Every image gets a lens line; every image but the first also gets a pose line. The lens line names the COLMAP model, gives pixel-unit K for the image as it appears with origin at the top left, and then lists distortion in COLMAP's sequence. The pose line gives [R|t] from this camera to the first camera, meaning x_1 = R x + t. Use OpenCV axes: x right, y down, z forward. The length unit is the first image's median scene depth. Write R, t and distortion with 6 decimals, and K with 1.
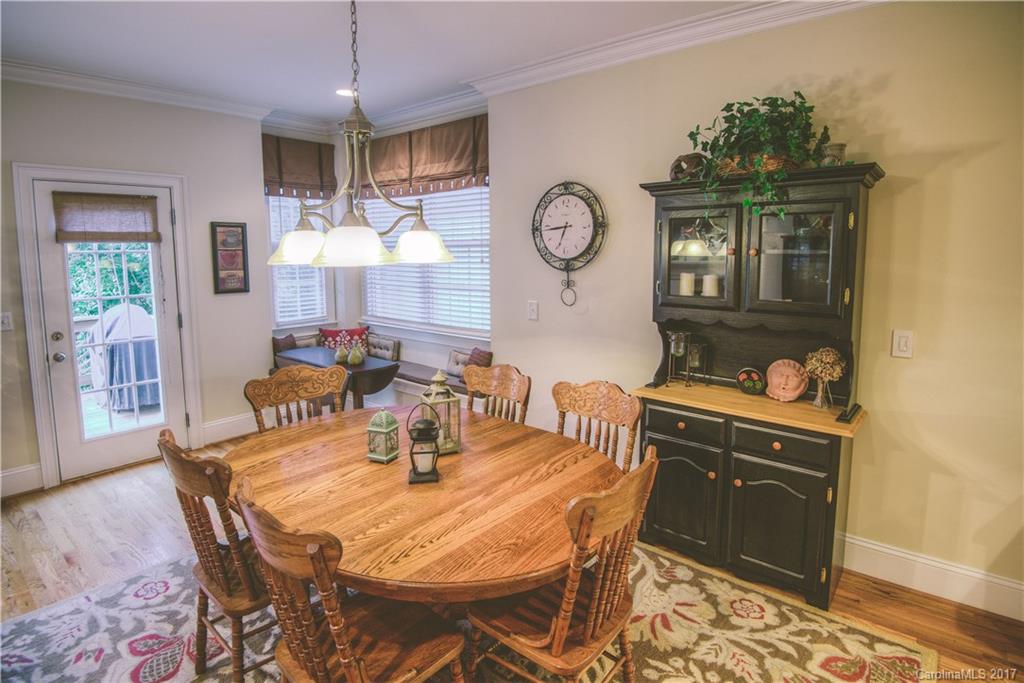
lens RADIAL K [[531.8, 0, 512.0], [0, 531.8, 341.5], [0, 0, 1]] dist [0.001507, 0.000020]
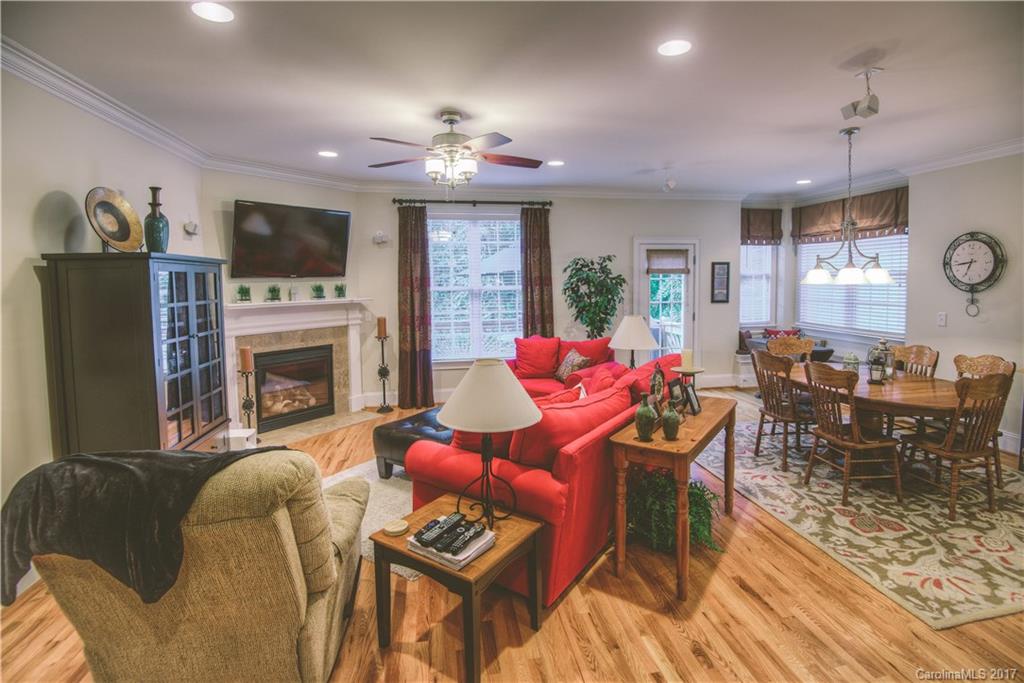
lens RADIAL K [[488.2, 0, 514.3], [0, 488.2, 316.2], [0, 0, 1]] dist [-0.057947, -0.000891]
pose [[0.762884, 0.044019, -0.645035, -0.030349], [-0.102262, 0.993336, -0.053157, 0.106189], [0.638397, 0.106515, 0.762302, -0.624711]]
